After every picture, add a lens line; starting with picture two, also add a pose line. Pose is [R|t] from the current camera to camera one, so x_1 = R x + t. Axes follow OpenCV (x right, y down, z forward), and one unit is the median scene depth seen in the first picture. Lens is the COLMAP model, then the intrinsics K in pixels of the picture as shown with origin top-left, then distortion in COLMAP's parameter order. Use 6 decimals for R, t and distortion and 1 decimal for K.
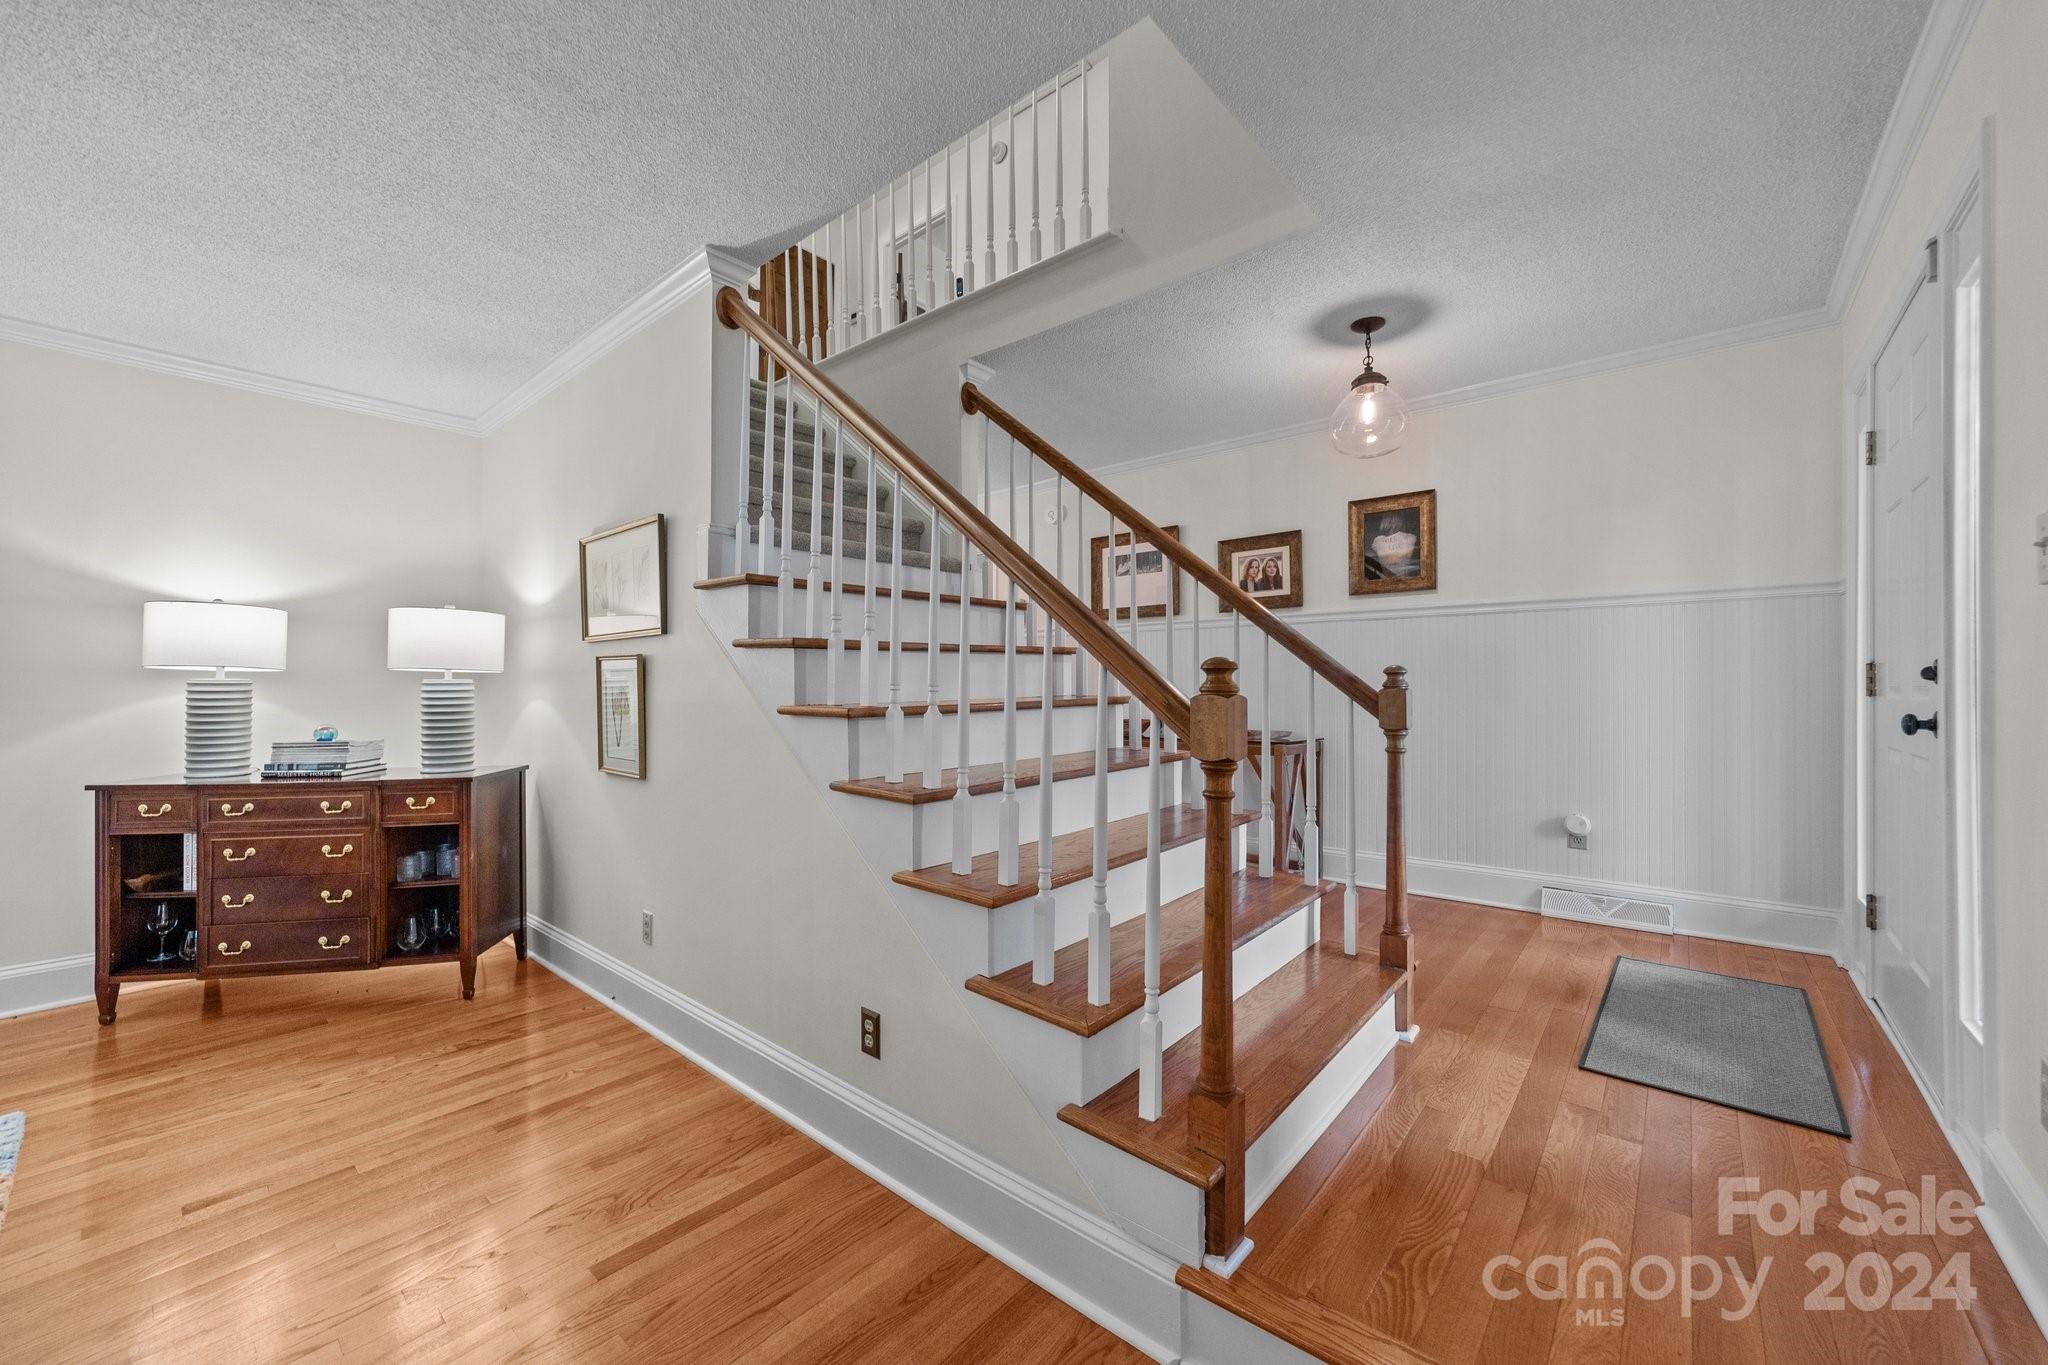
lens RADIAL K [[786.1, 0, 1025.0], [0, 786.1, 685.8], [0, 0, 1]] dist [-0.003012, 0.001456]
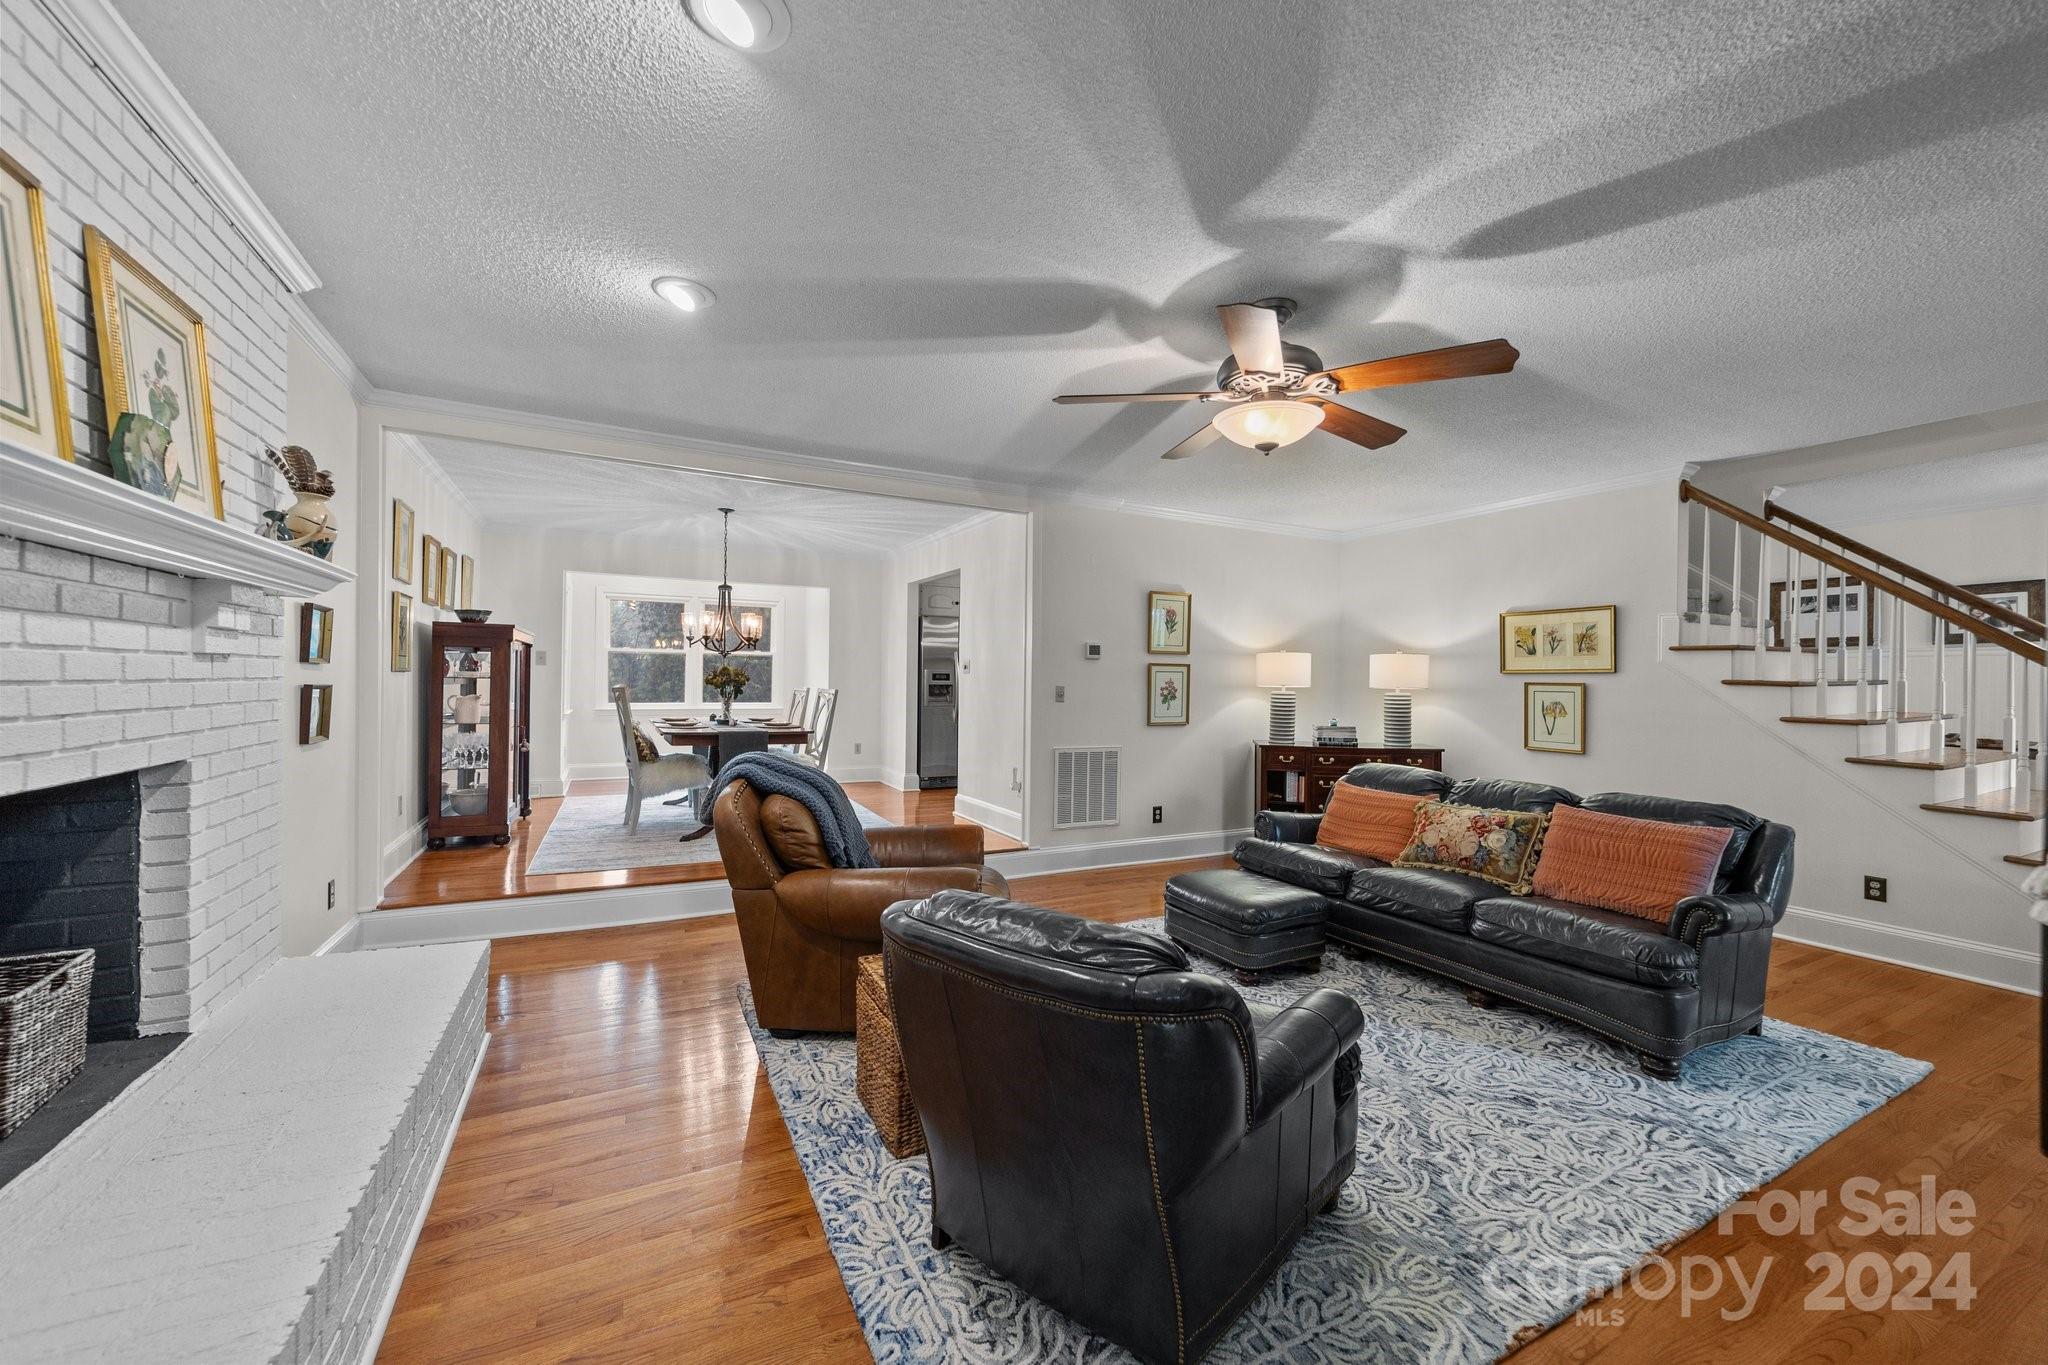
lens RADIAL K [[786.1, 0, 1024.6], [0, 786.1, 681.9], [0, 0, 1]] dist [-0.003012, 0.001456]
pose [[0.925883, 0.010116, -0.377674, -0.865469], [-0.012136, 0.999922, -0.002969, -0.020321], [0.377615, 0.007333, 0.925934, -0.966826]]
